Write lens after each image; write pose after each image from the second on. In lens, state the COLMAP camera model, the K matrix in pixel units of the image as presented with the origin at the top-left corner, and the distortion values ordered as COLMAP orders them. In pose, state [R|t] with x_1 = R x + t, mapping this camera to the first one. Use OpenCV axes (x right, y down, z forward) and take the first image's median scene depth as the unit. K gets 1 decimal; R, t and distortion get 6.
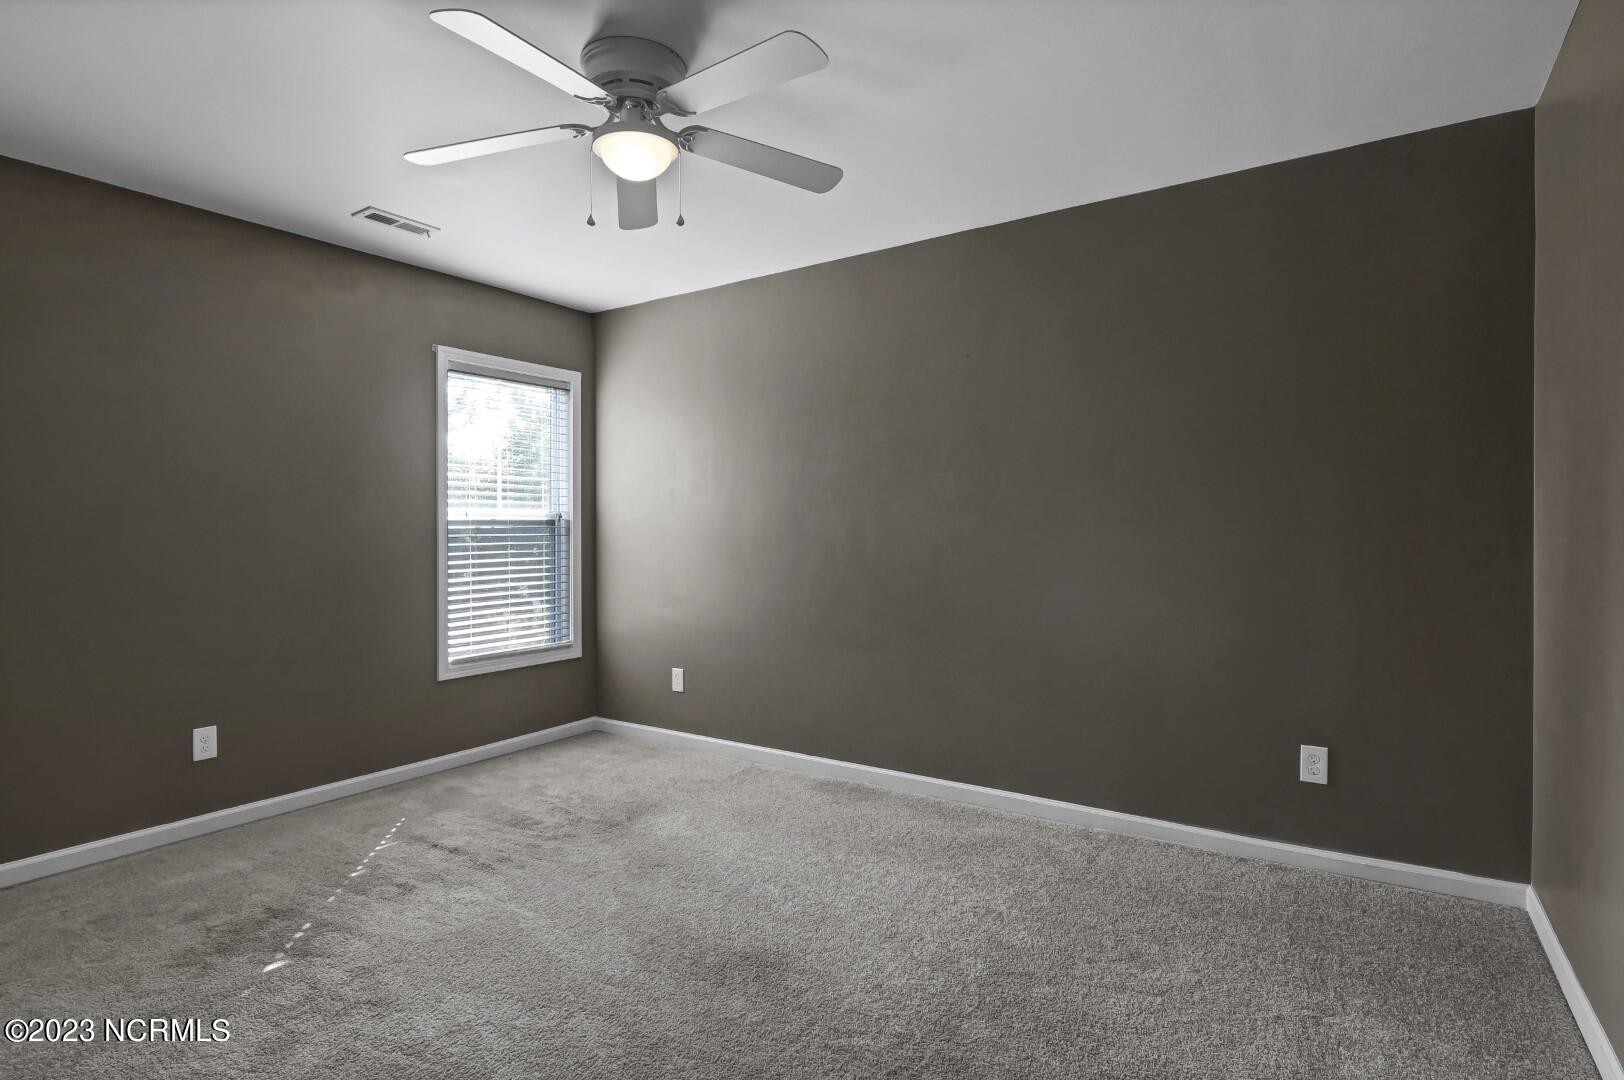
lens RADIAL K [[810.6, 0, 812.0], [0, 810.6, 540.0], [0, 0, 1]] dist [0.000930, 0.000003]
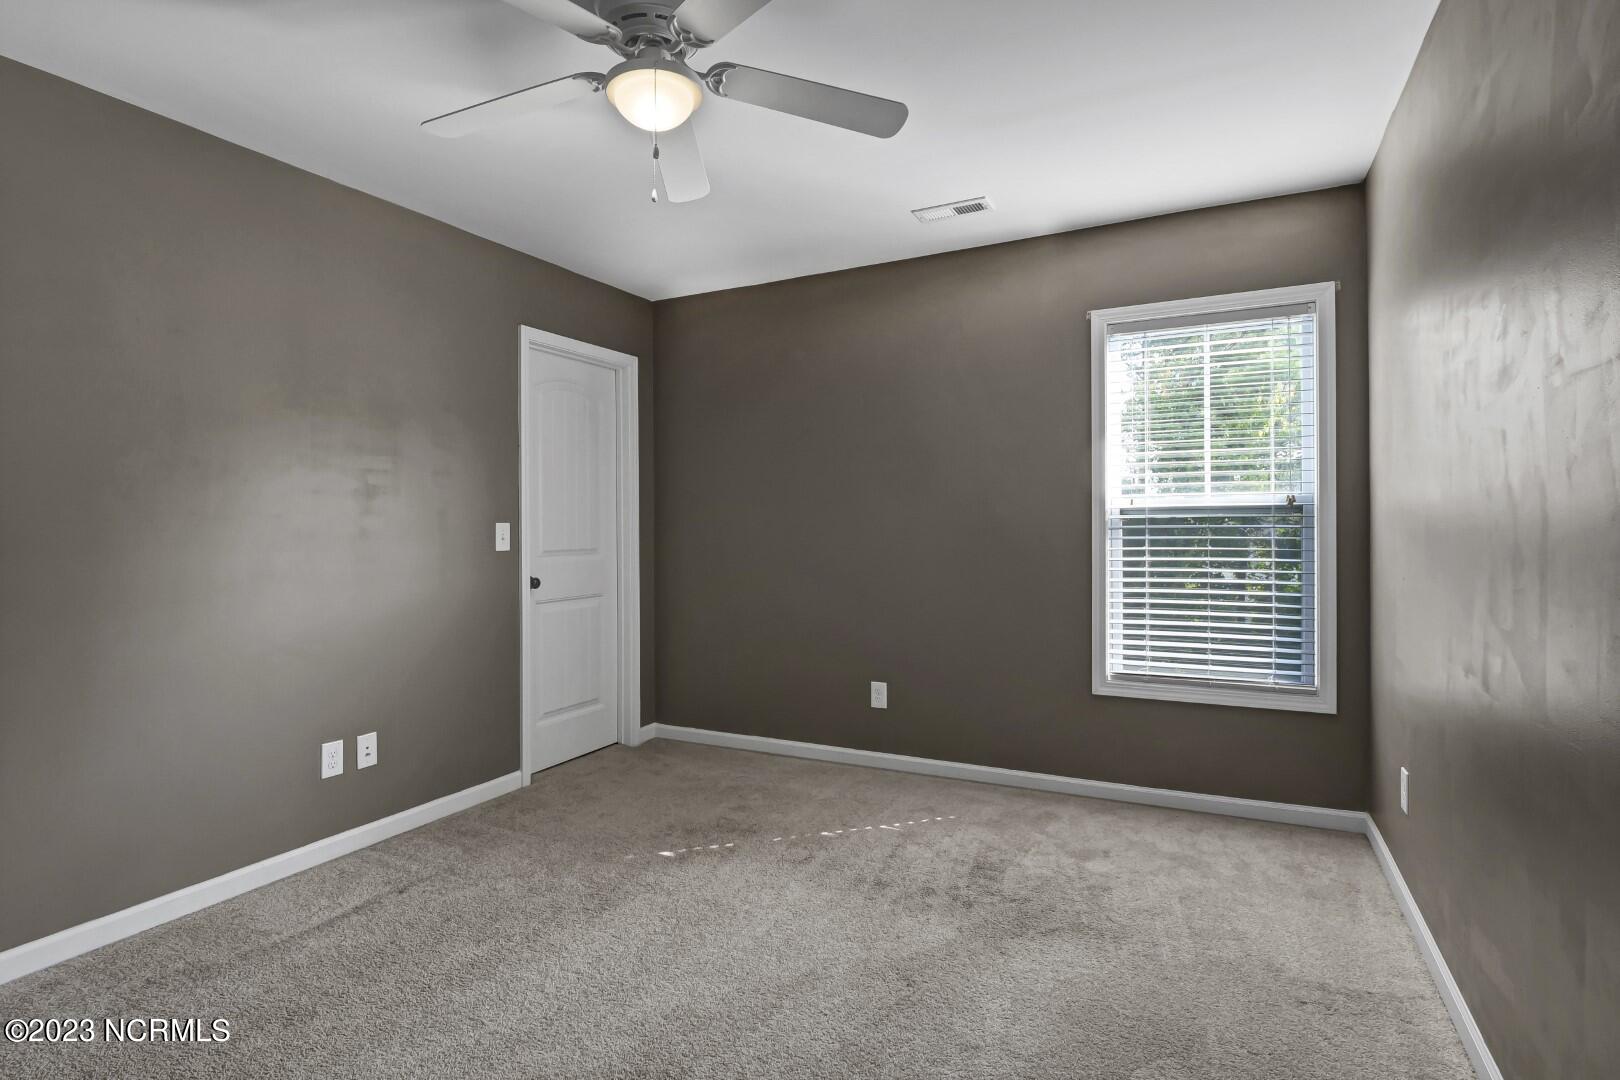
lens RADIAL K [[822.2, 0, 809.8], [0, 822.2, 525.3], [0, 0, 1]] dist [-0.001295, -0.000073]
pose [[0.123935, 0.000740, -0.992290, 0.401320], [-0.007476, 0.999972, -0.000188, -0.005492], [0.992262, 0.007441, 0.123937, 0.617392]]
